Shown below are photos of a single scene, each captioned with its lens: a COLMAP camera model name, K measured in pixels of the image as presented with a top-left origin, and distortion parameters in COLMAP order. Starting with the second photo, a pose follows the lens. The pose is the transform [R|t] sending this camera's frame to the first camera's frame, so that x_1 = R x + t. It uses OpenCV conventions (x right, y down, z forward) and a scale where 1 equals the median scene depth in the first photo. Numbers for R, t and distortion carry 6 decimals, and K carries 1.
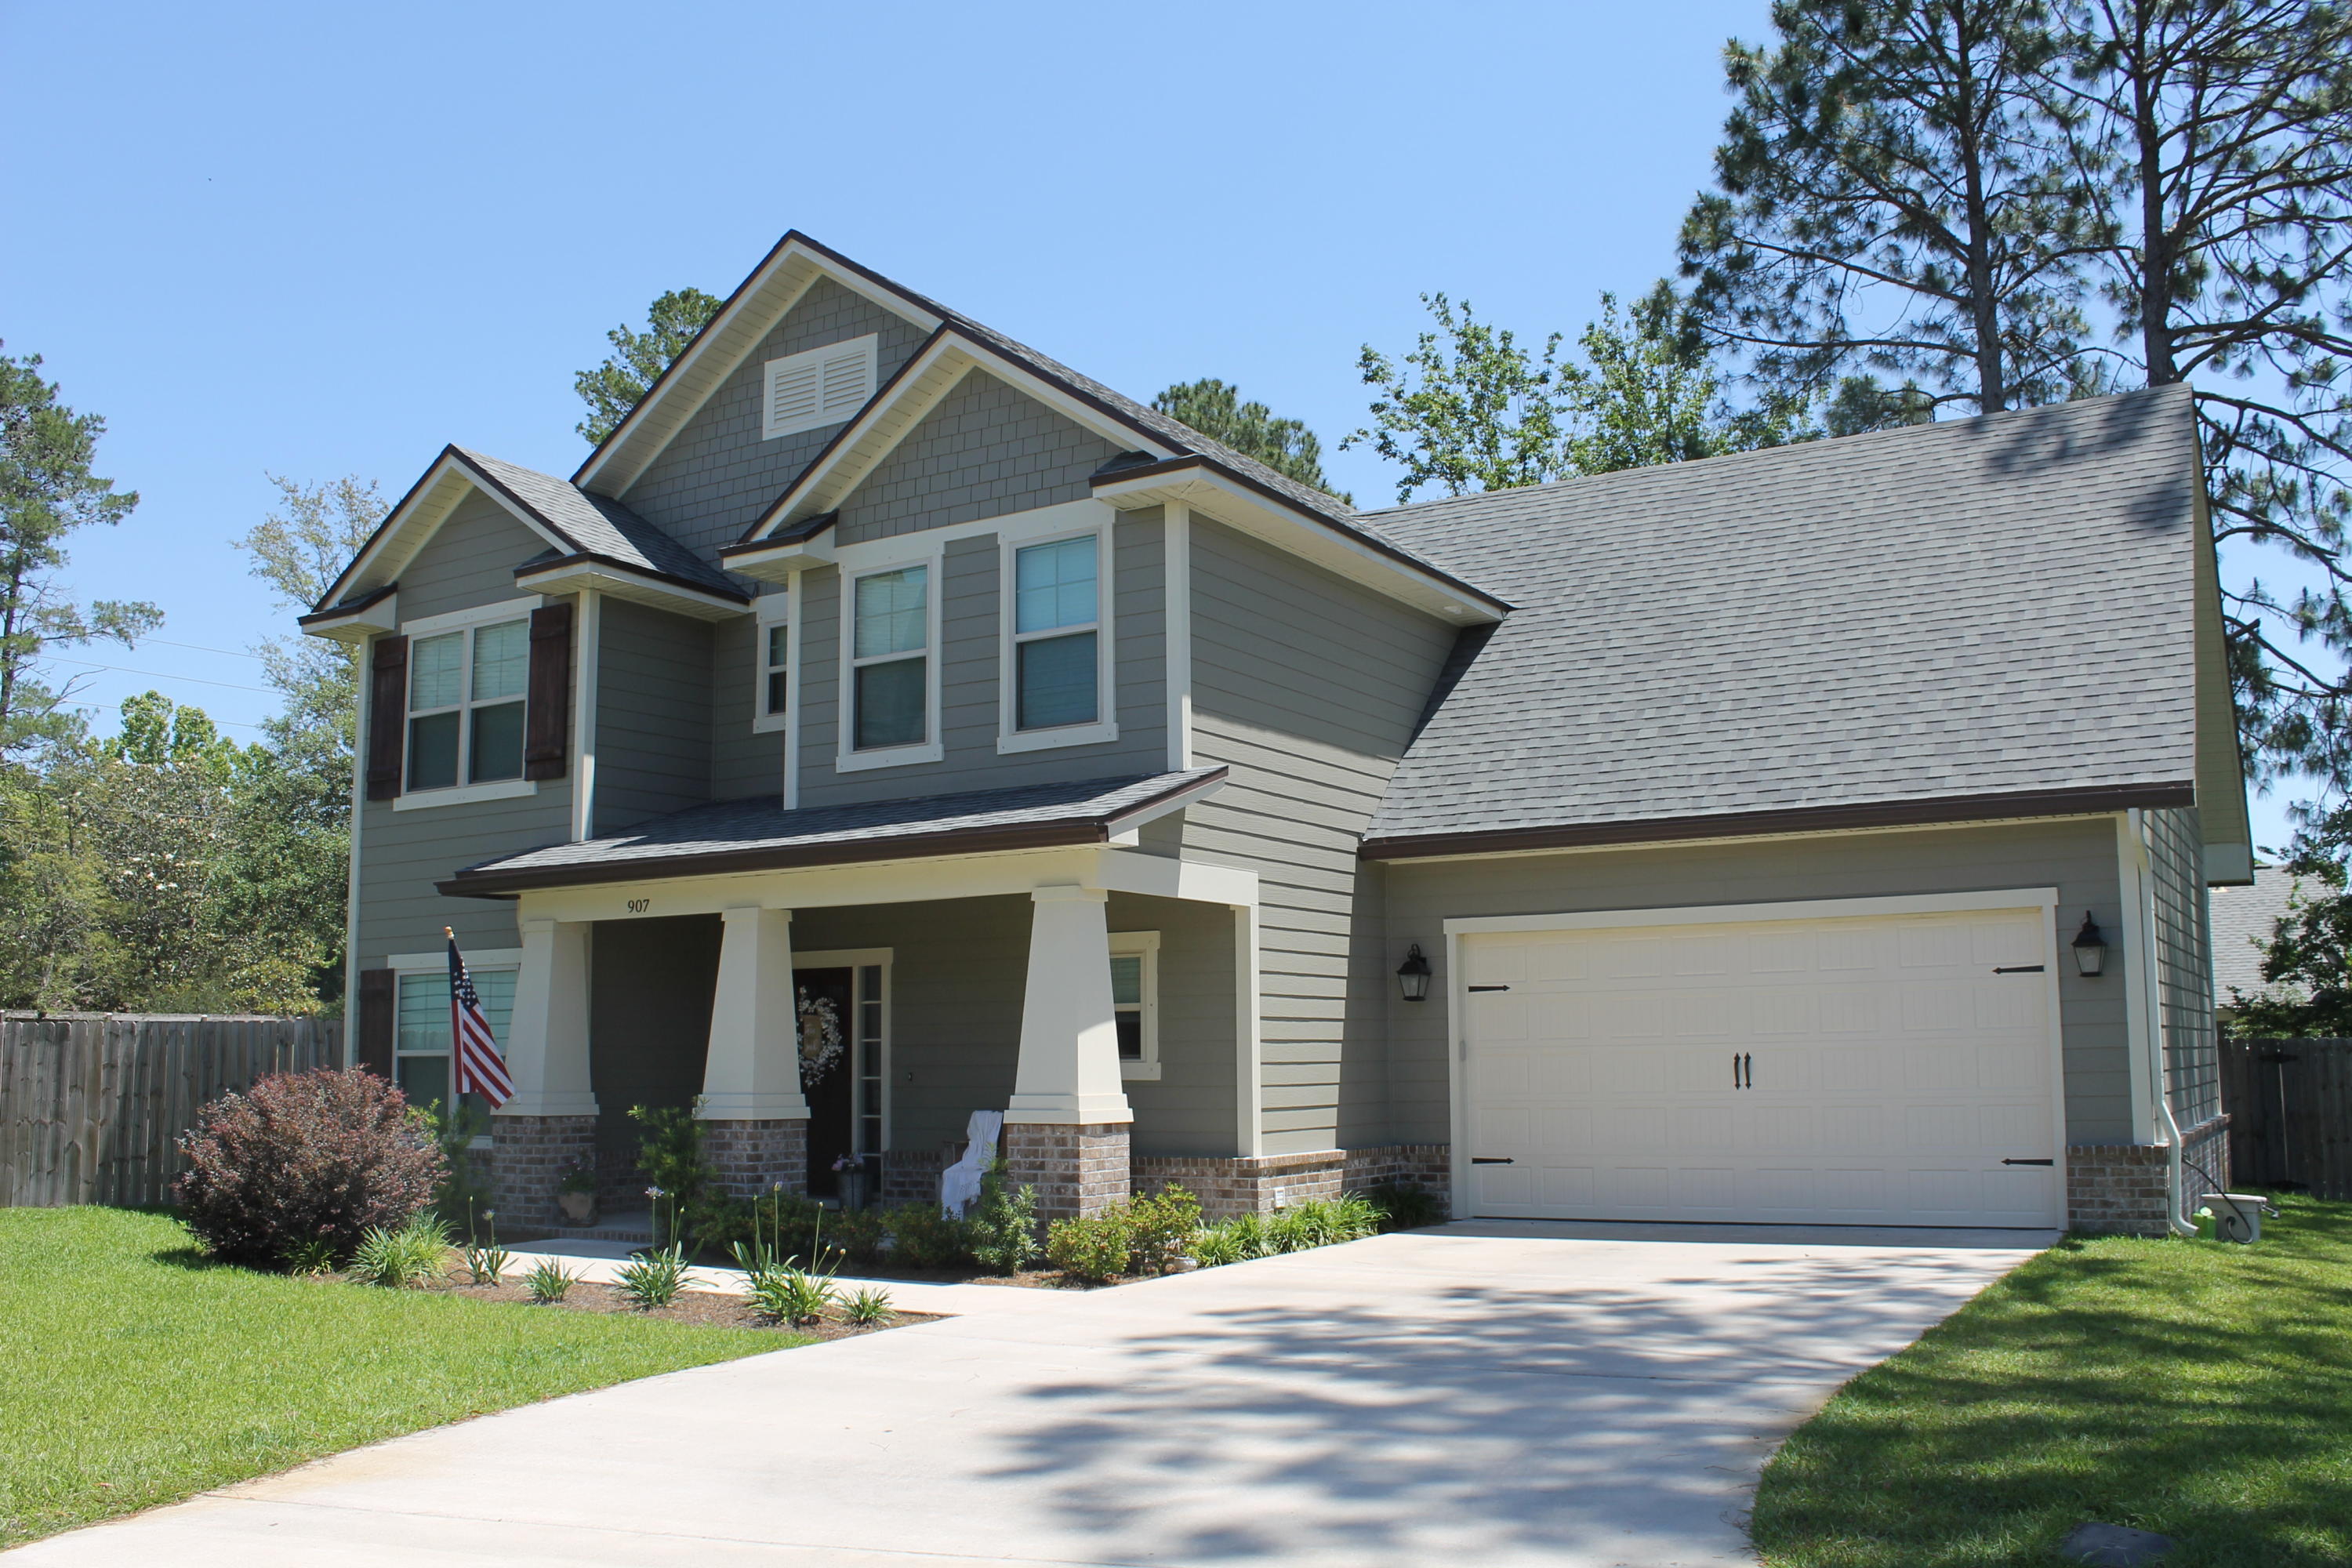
lens RADIAL K [[1990.6, 0, 1171.7], [0, 1990.6, 797.1], [0, 0, 1]] dist [-0.163134, 0.138948]
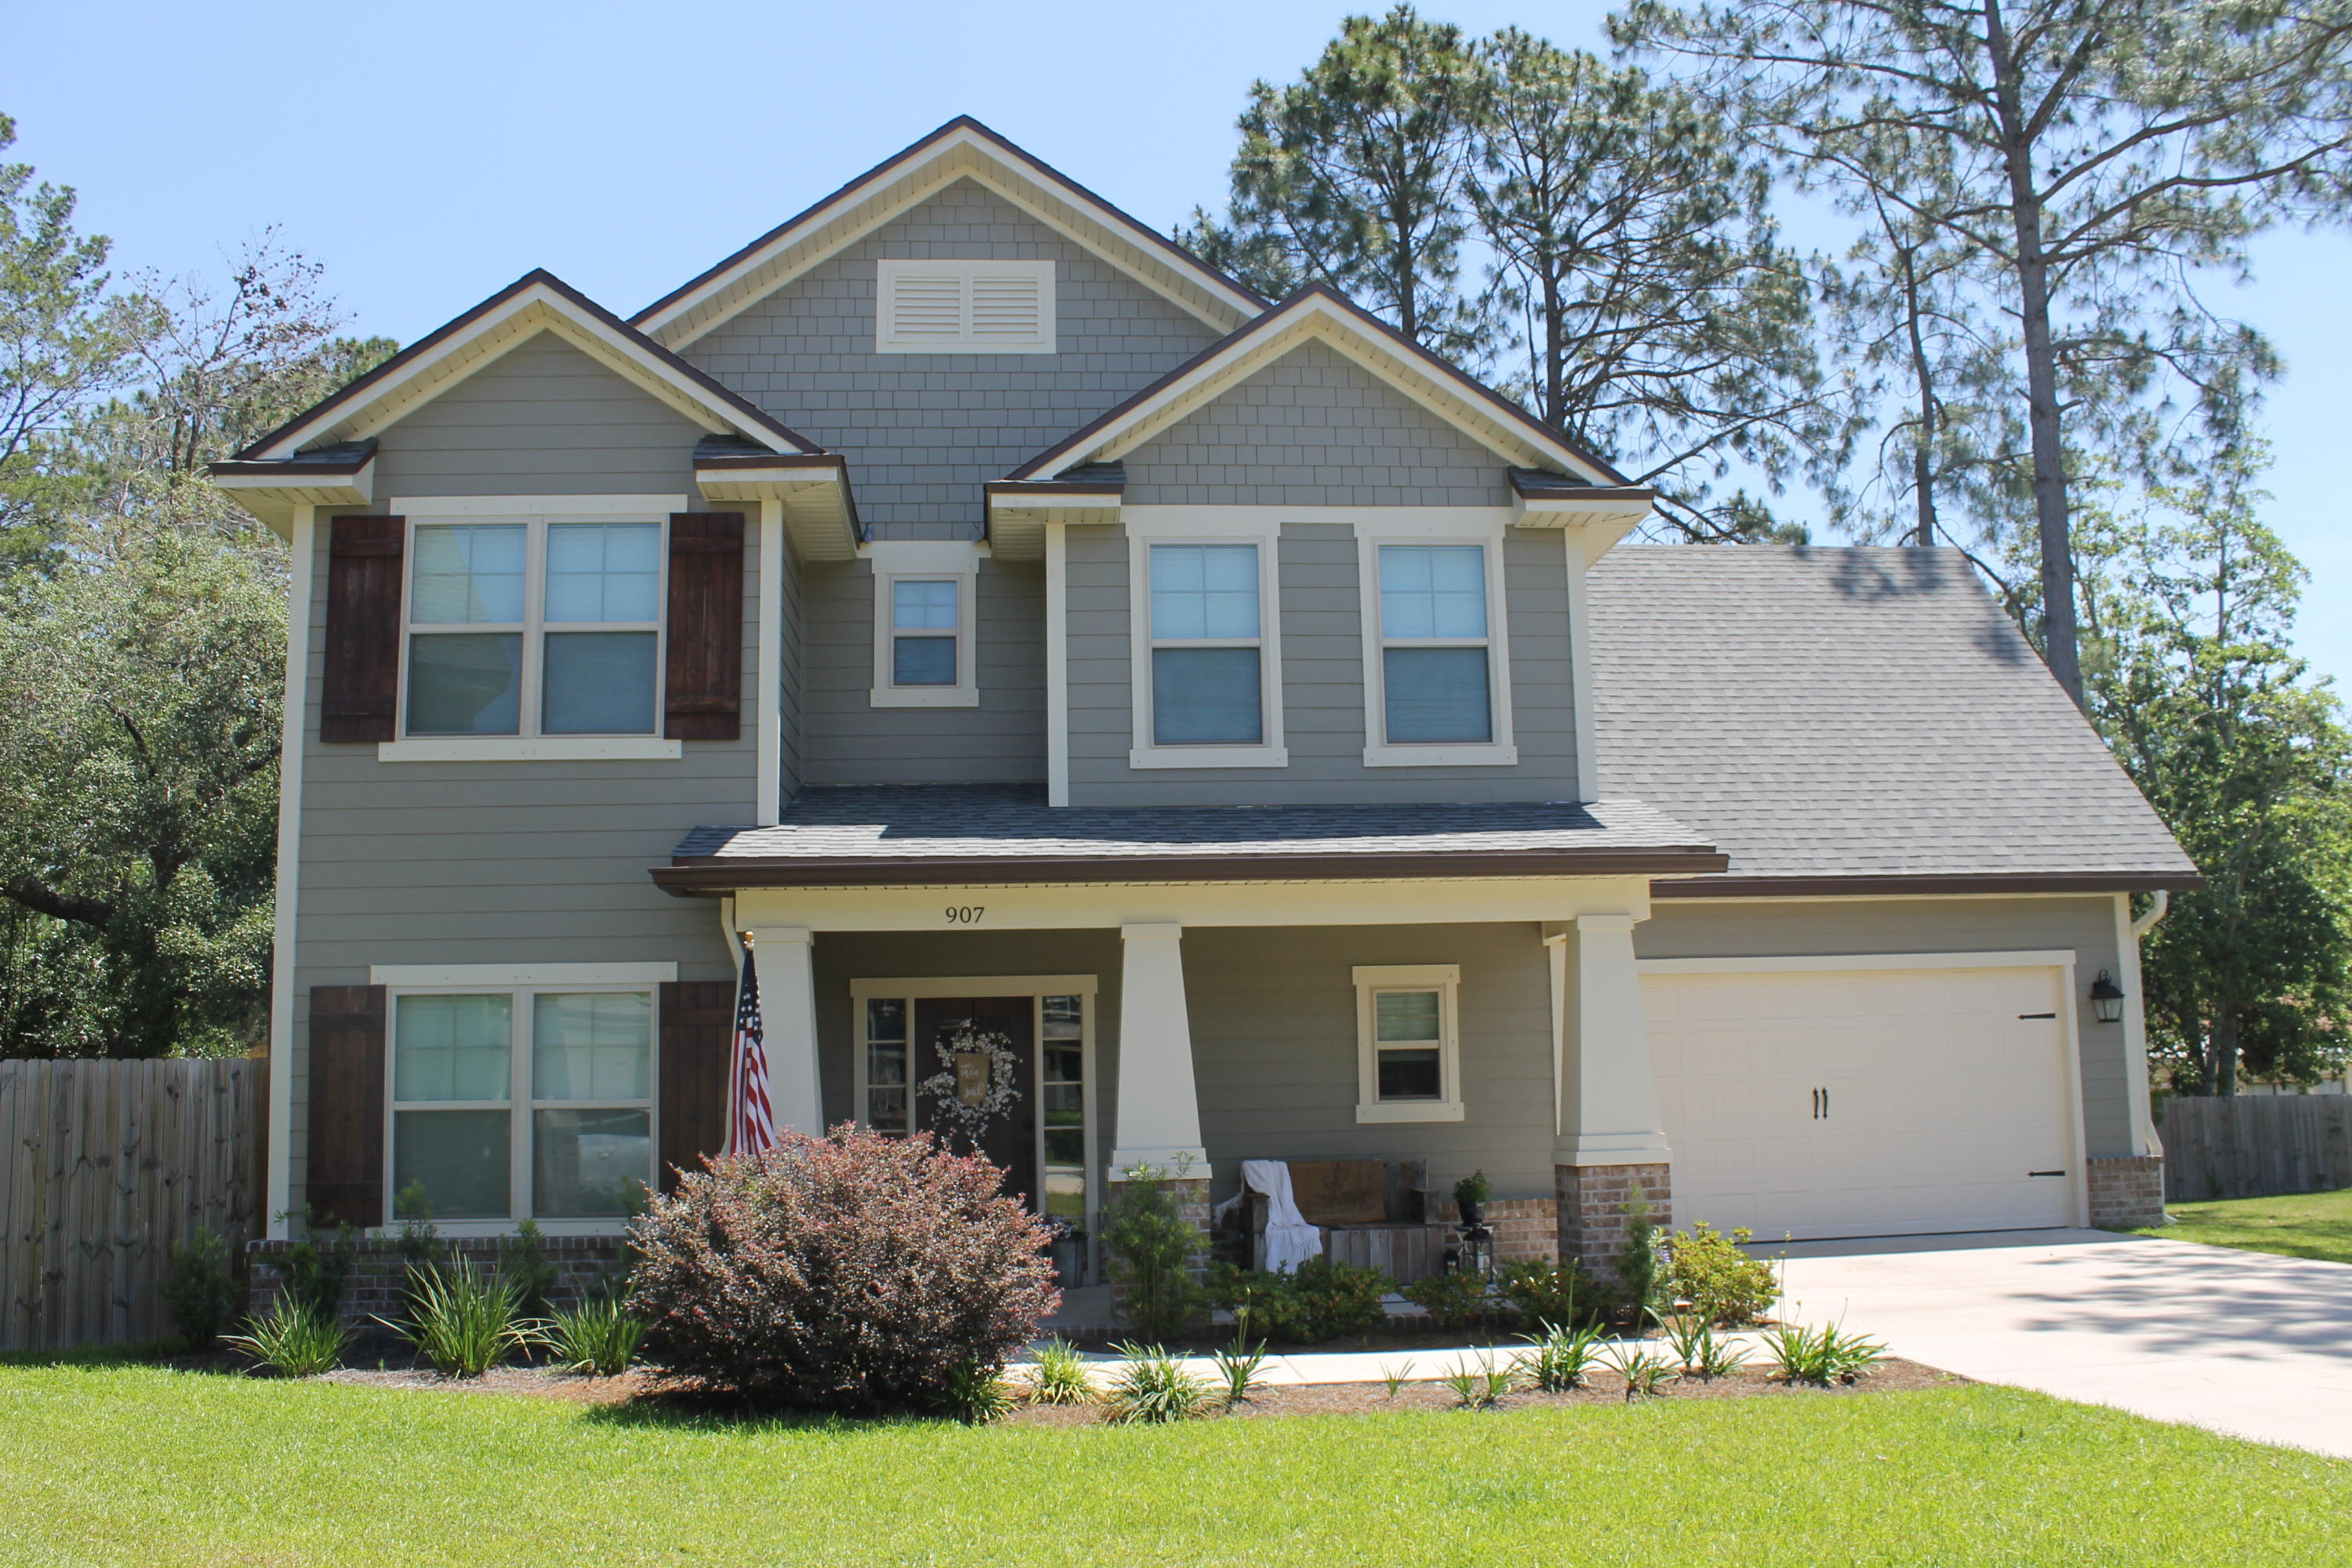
lens RADIAL K [[1990.6, 0, 1177.5], [0, 1990.6, 796.3], [0, 0, 1]] dist [-0.163134, 0.138948]
pose [[0.807319, 0.079602, 0.584722, -0.668487], [-0.065499, 0.996825, -0.045271, 0.038100], [-0.586469, -0.001750, 0.809969, 0.302771]]
